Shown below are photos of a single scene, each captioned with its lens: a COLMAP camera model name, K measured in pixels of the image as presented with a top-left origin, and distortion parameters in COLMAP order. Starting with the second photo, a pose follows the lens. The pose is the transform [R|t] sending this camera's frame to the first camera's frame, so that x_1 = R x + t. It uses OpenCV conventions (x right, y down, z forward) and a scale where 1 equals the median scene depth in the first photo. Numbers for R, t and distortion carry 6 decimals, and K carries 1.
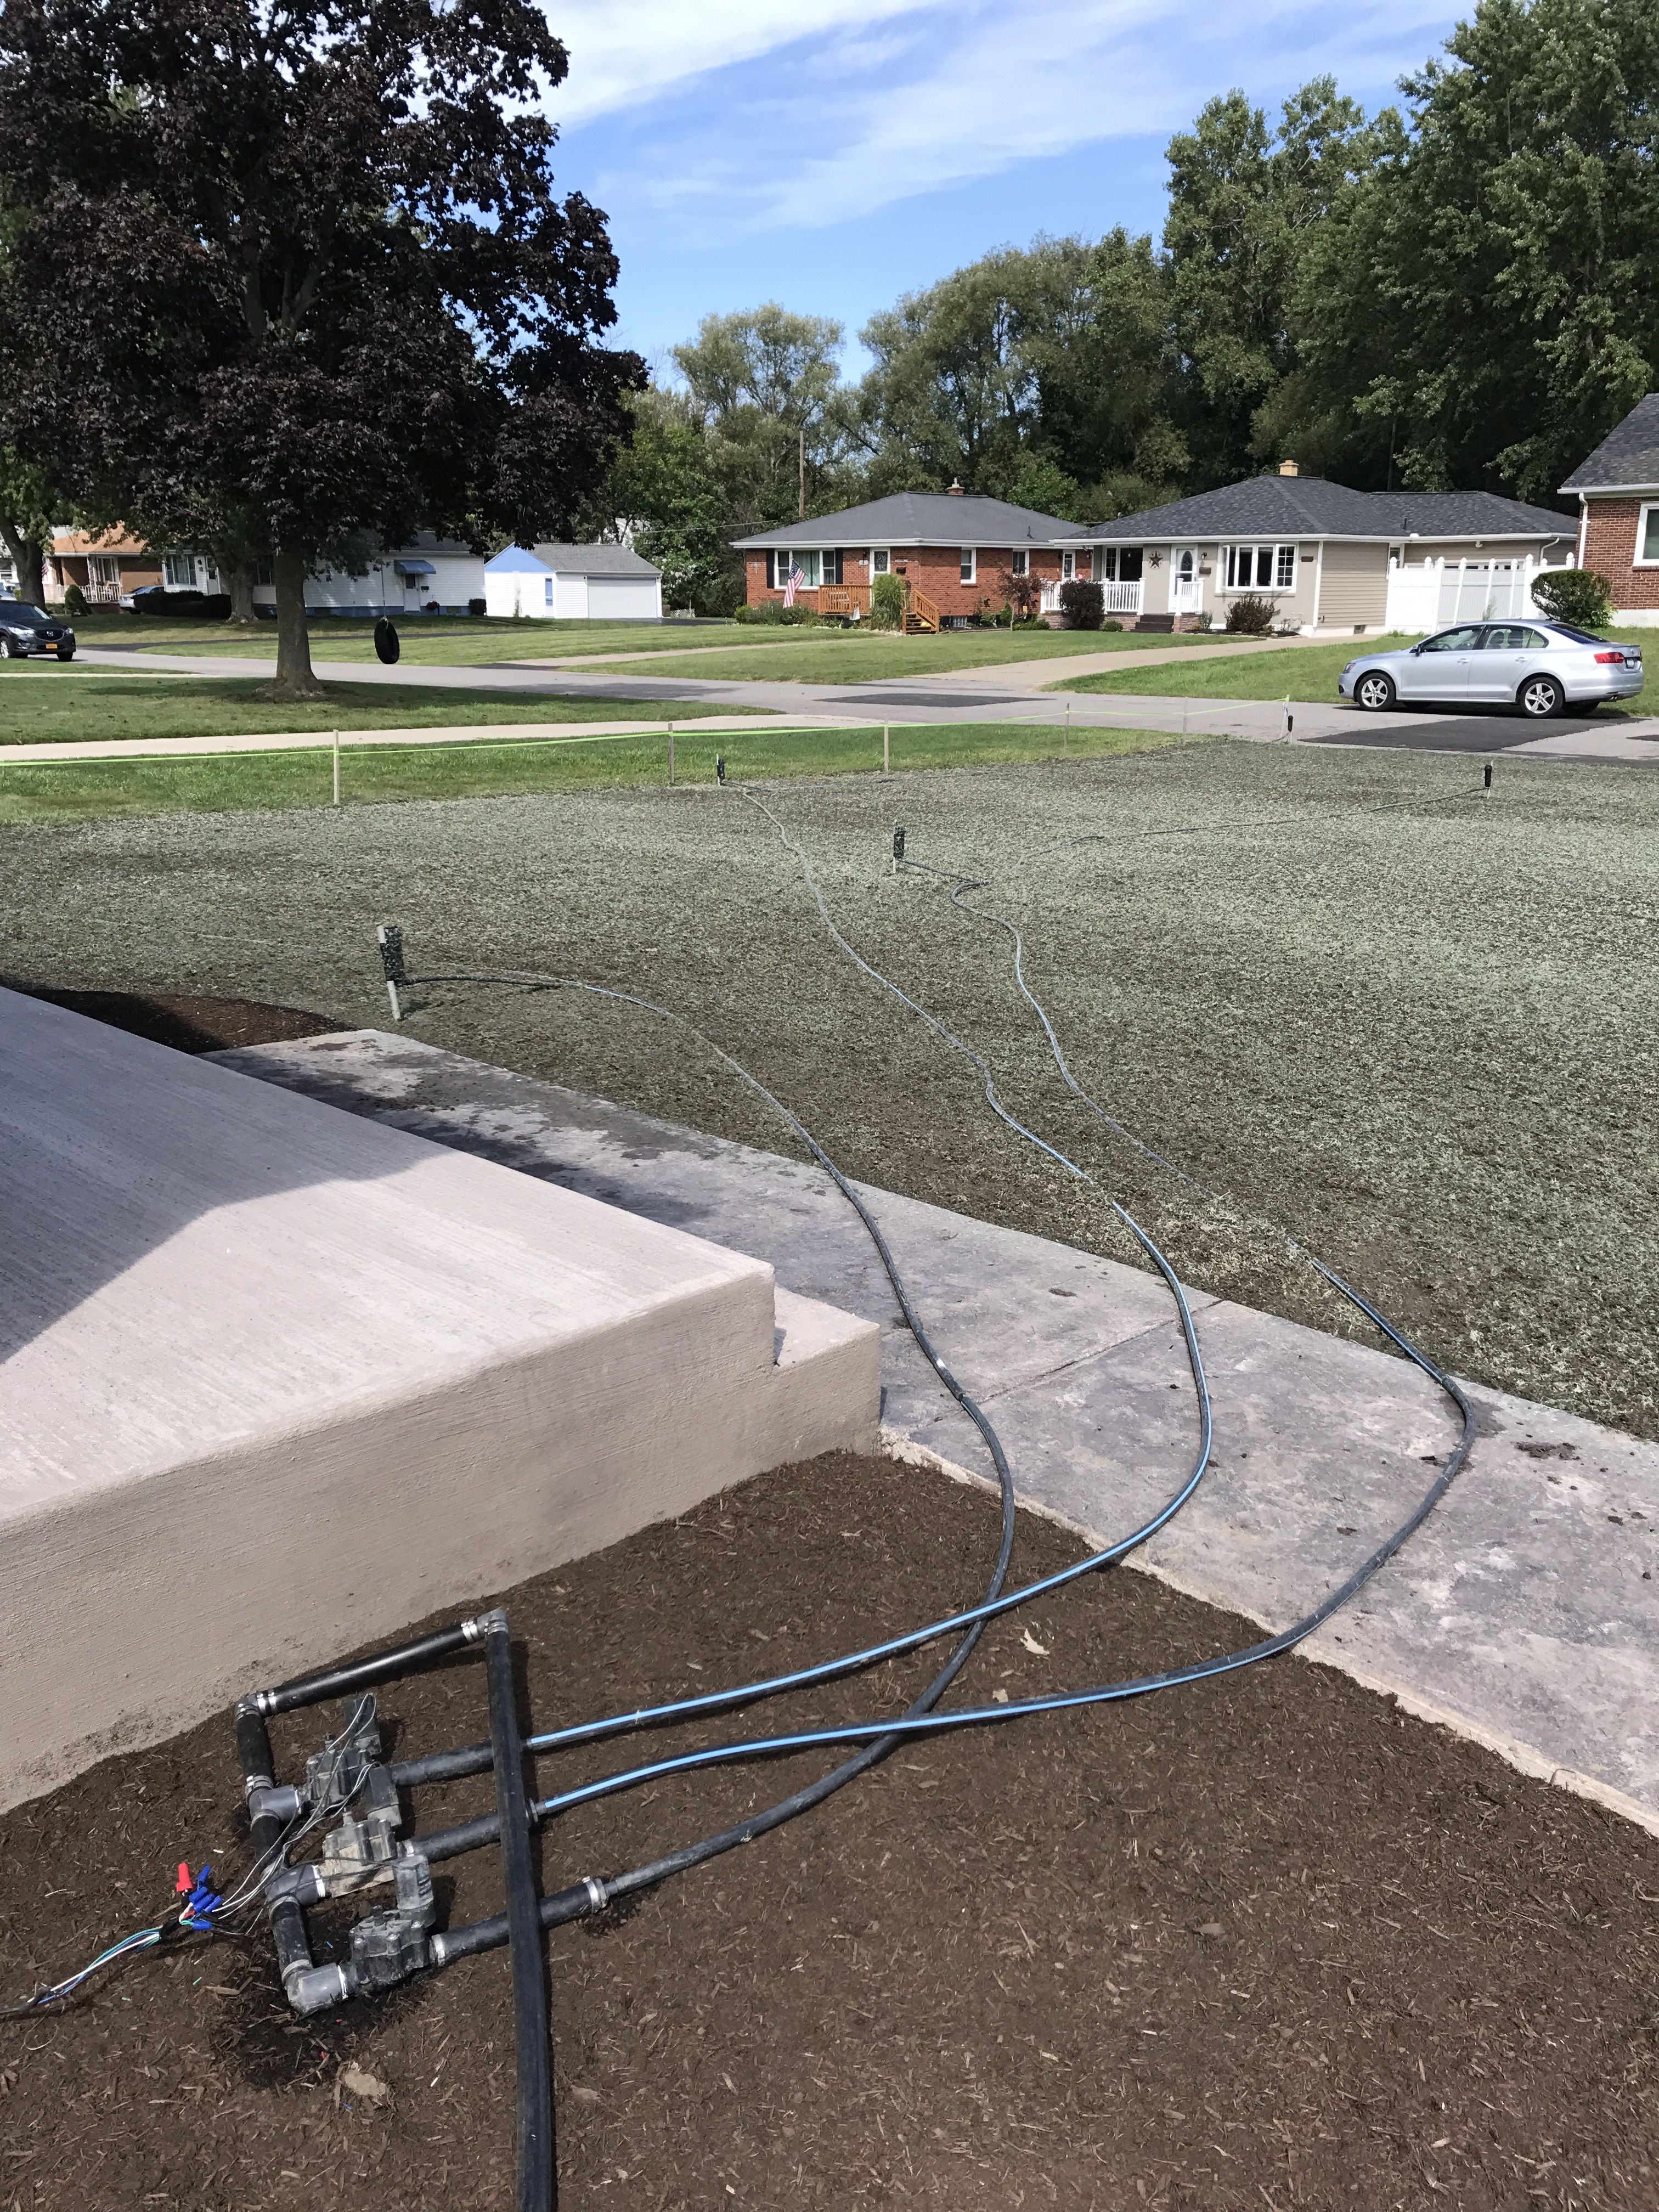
lens RADIAL K [[1777.0, 0, 829.5], [0, 1777.0, 1106.0], [0, 0, 1]] dist [-0.066615, 0.099319]
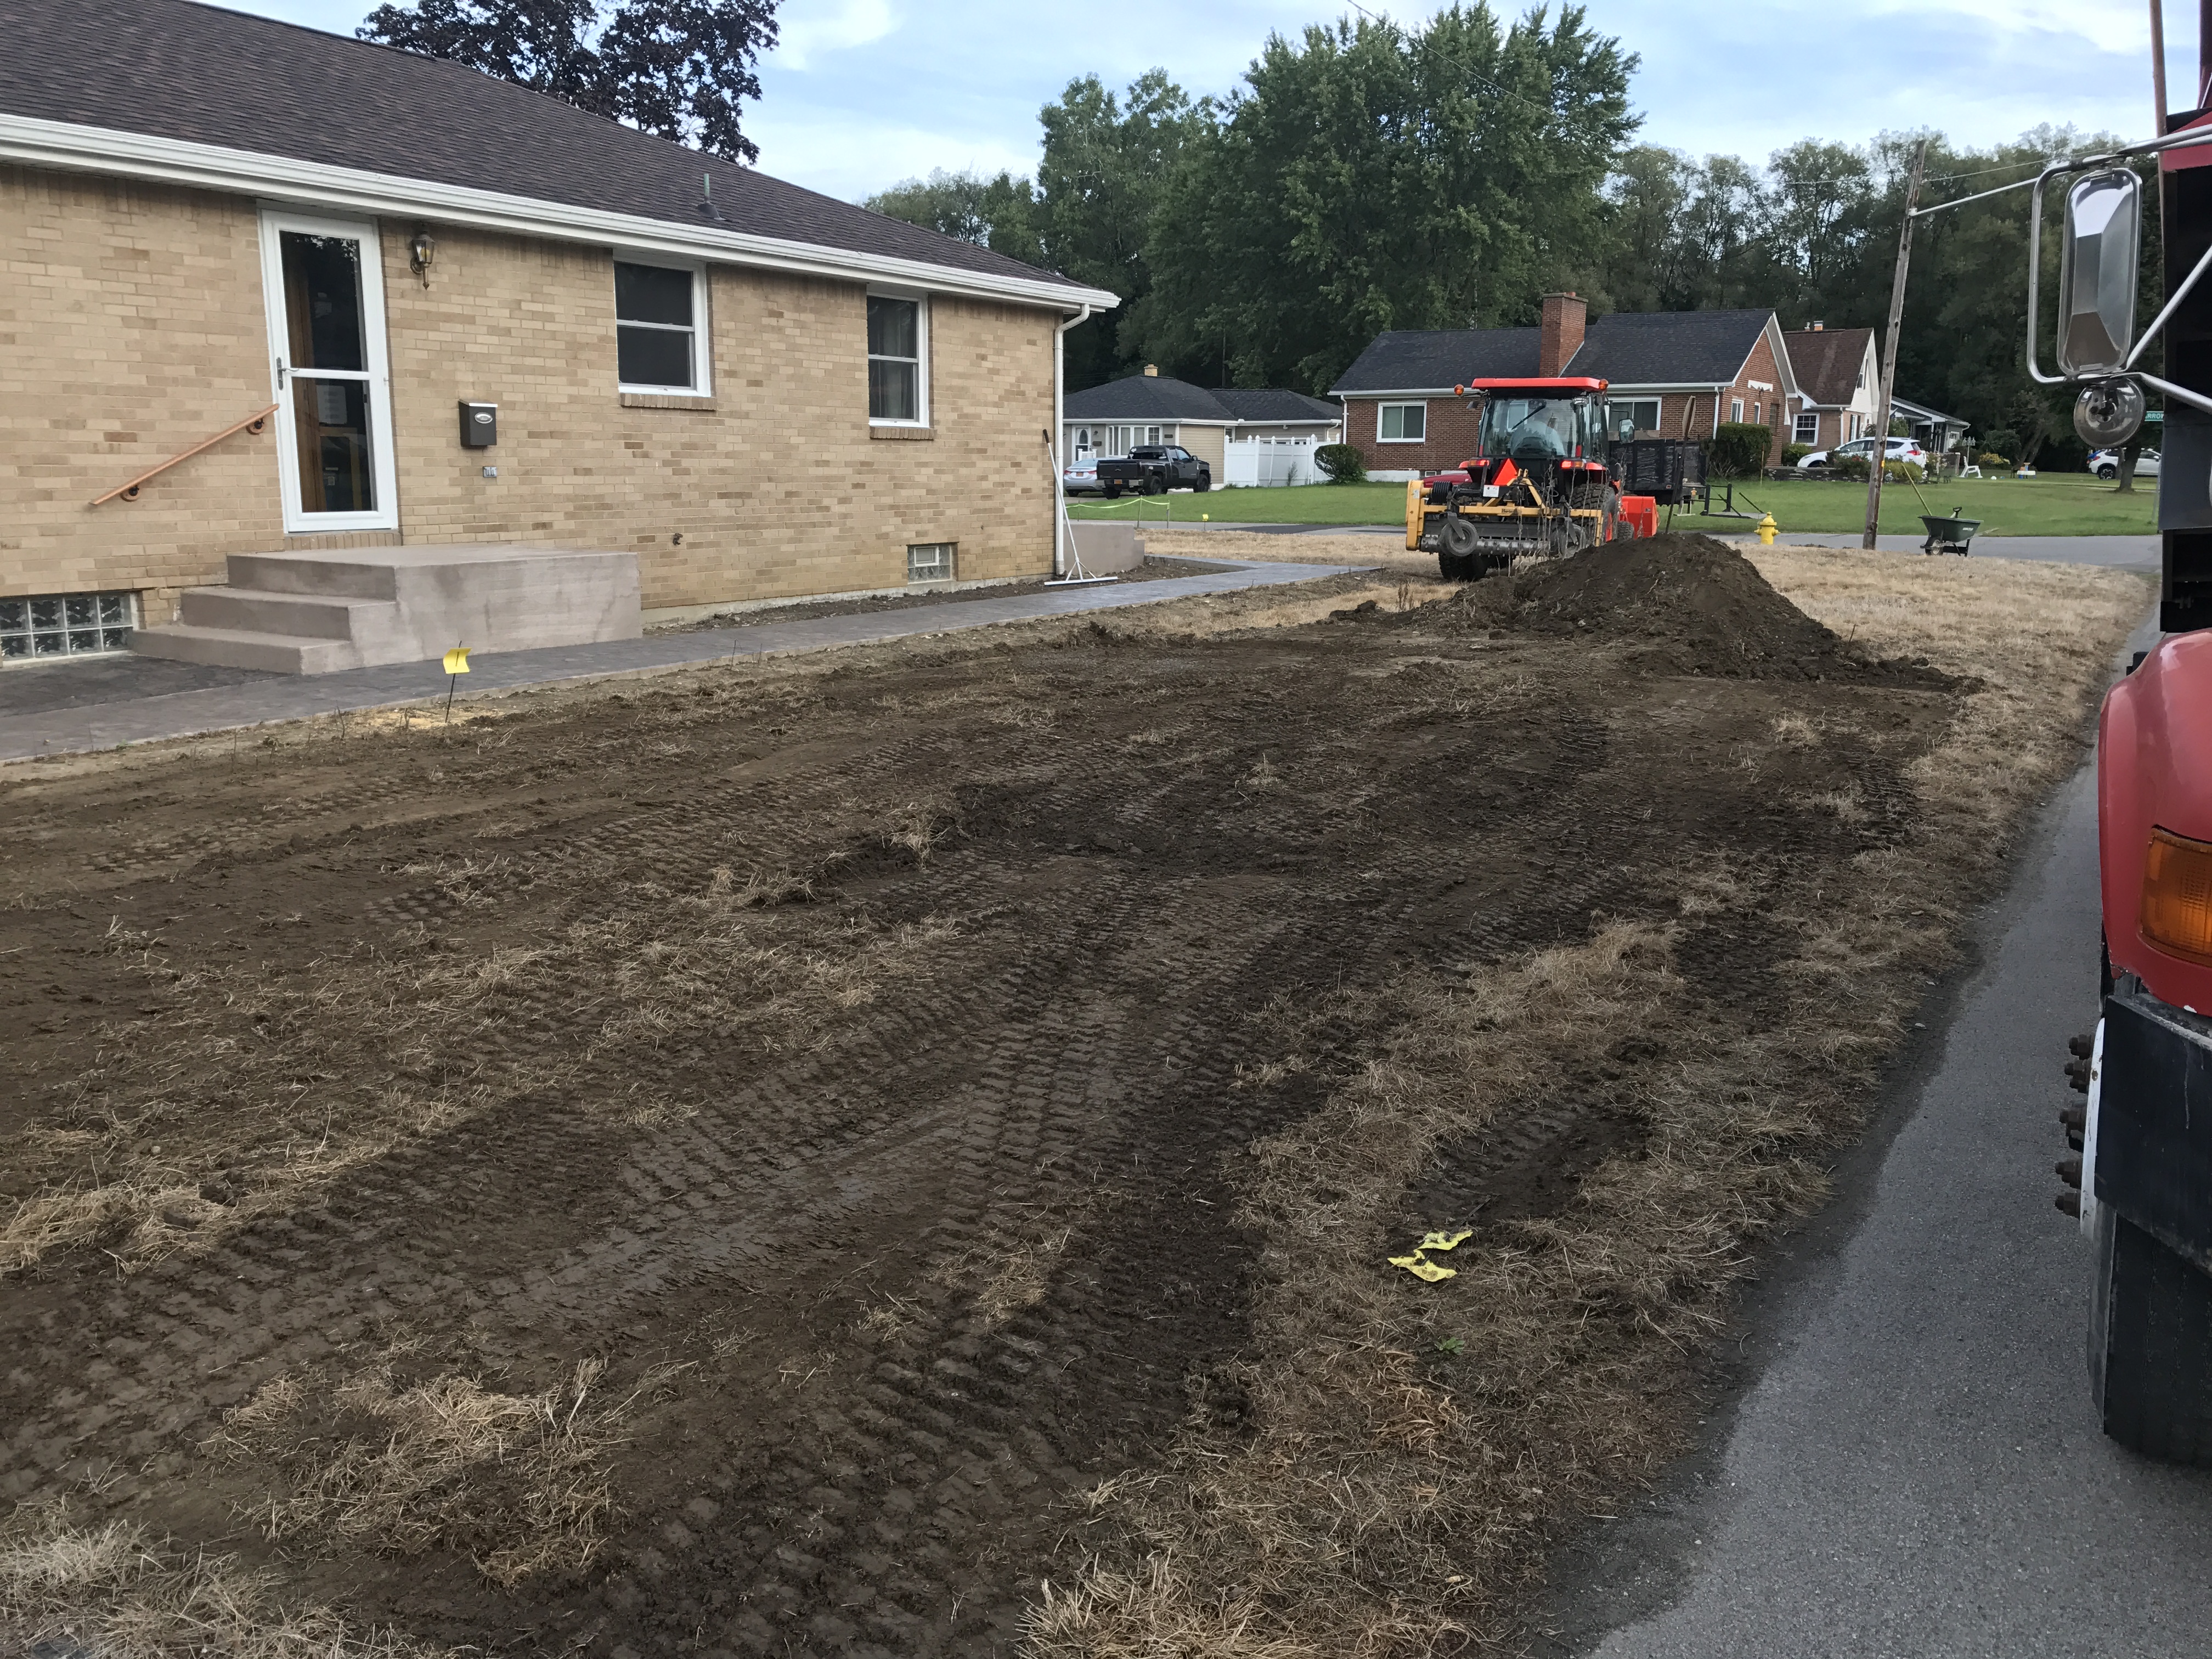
lens RADIAL K [[1754.0, 0, 1106.0], [0, 1754.0, 829.5], [0, 0, 1]] dist [0.003965, -0.010995]
pose [[0.974459, -0.033336, 0.222079, -0.058973], [0.050873, 0.995980, -0.073722, 0.061334], [-0.218728, 0.083137, 0.972238, -0.192571]]
